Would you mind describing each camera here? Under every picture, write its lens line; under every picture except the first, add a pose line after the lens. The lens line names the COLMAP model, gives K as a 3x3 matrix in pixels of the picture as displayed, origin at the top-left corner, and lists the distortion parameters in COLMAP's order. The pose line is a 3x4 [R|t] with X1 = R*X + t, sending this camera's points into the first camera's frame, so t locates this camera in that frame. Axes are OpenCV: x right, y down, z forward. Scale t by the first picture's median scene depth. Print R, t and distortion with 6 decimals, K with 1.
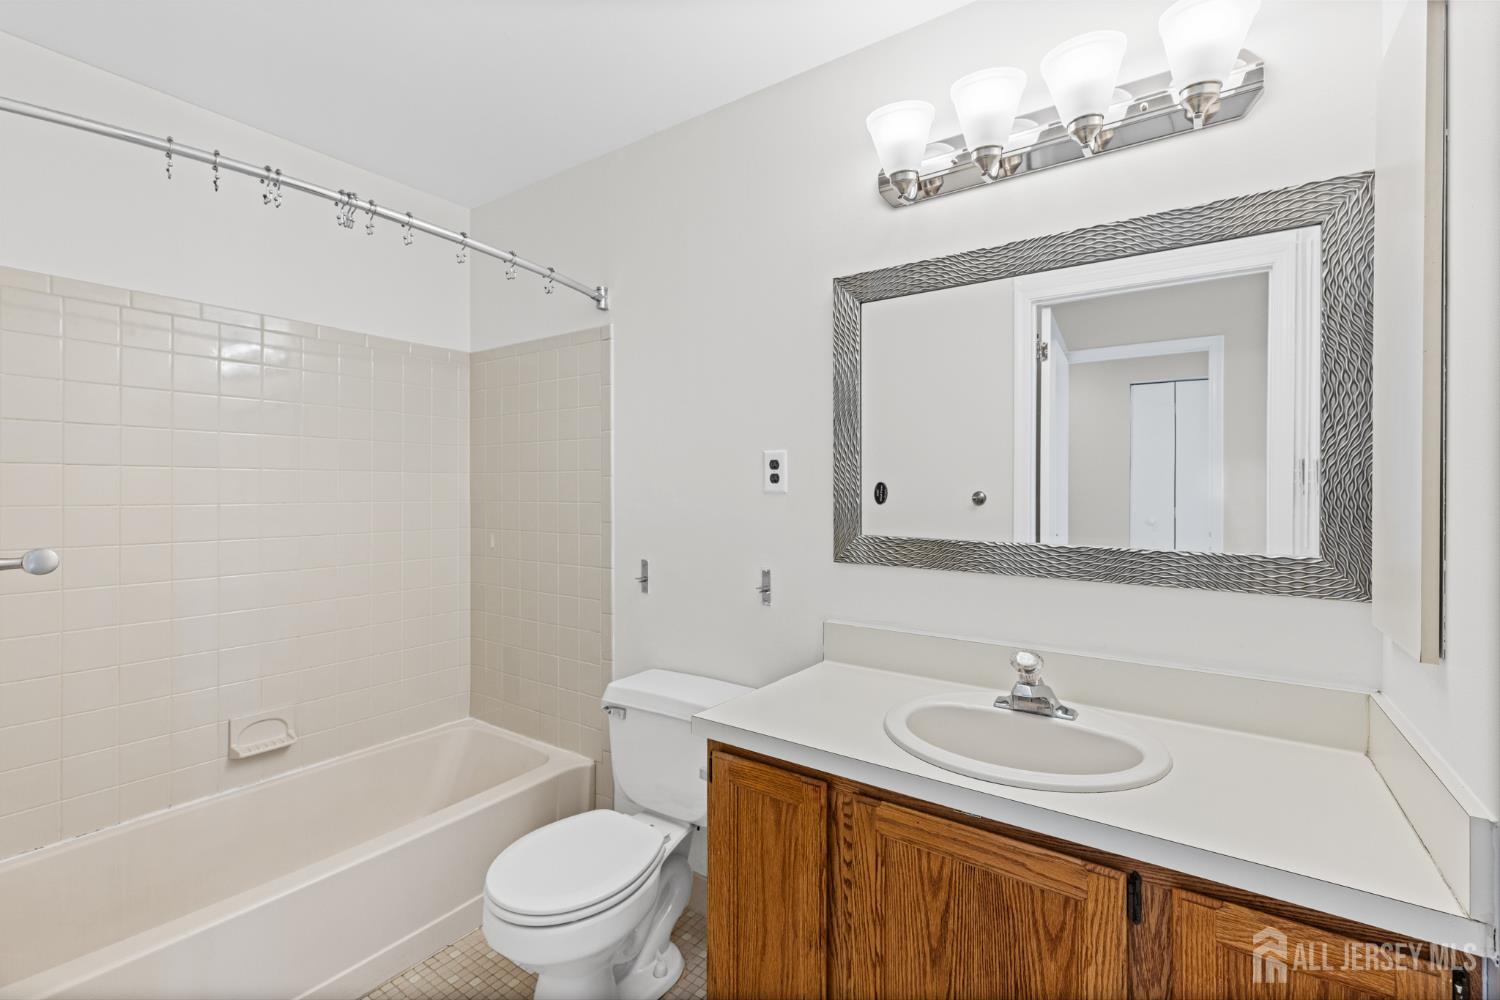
lens RADIAL K [[666.2, 0, 750.3], [0, 666.2, 487.8], [0, 0, 1]] dist [0.001799, 0.000602]
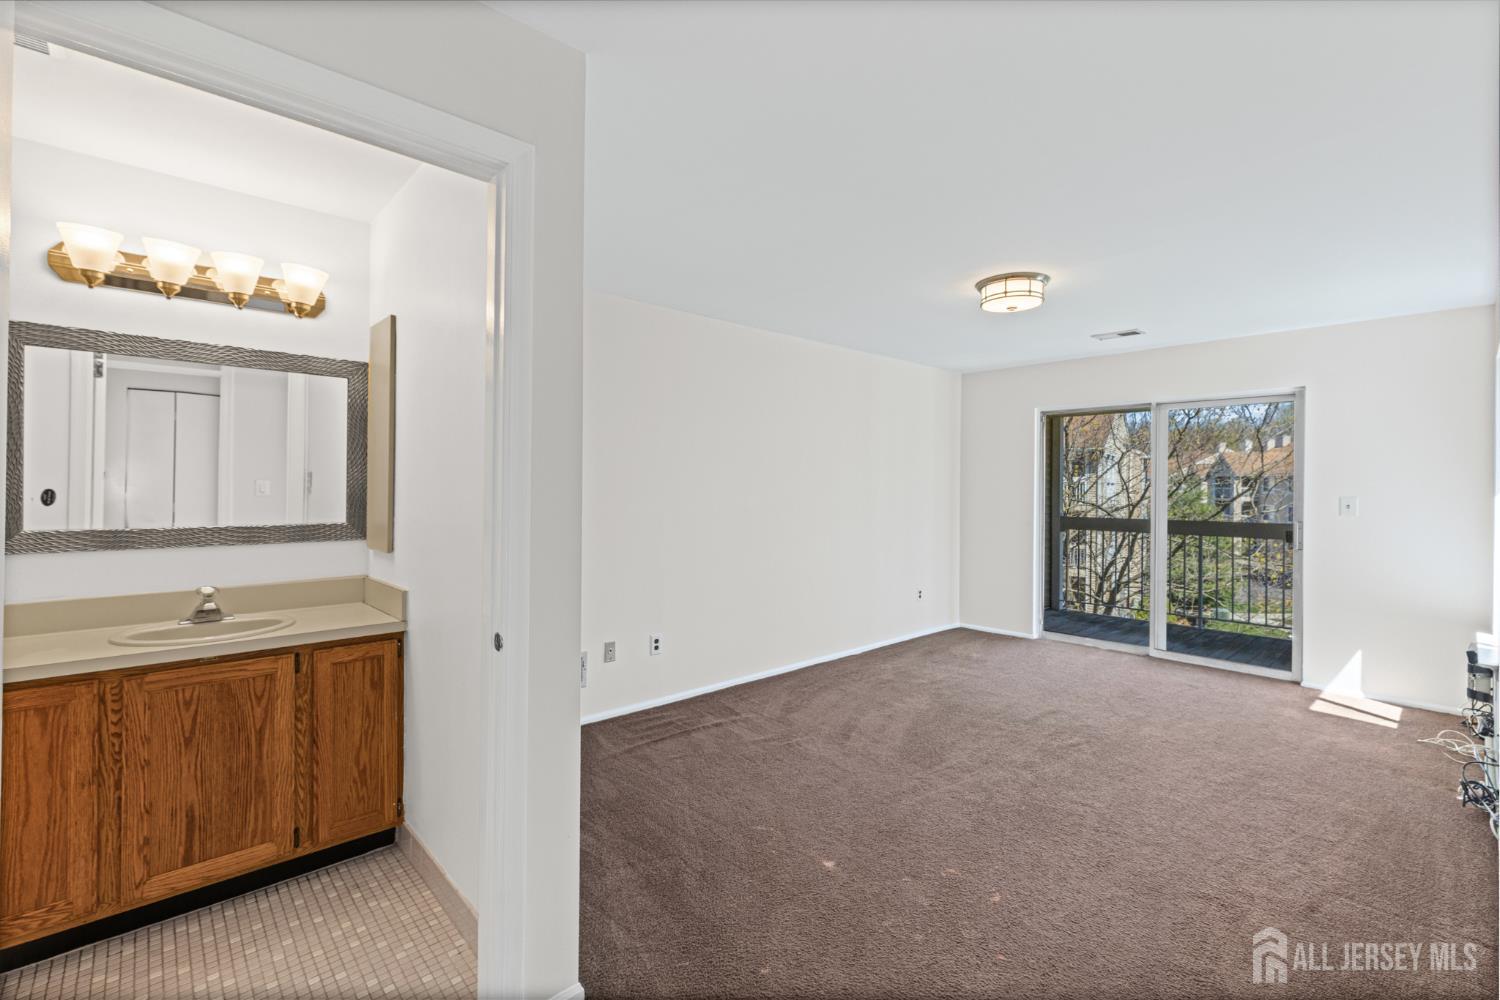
lens RADIAL K [[666.2, 0, 750.3], [0, 666.2, 487.8], [0, 0, 1]] dist [0.001799, 0.000602]
pose [[0.218410, -0.003216, 0.975852, -1.111152], [-0.009324, 0.999942, 0.005383, -0.043511], [-0.975813, -0.010275, 0.218367, -0.883167]]
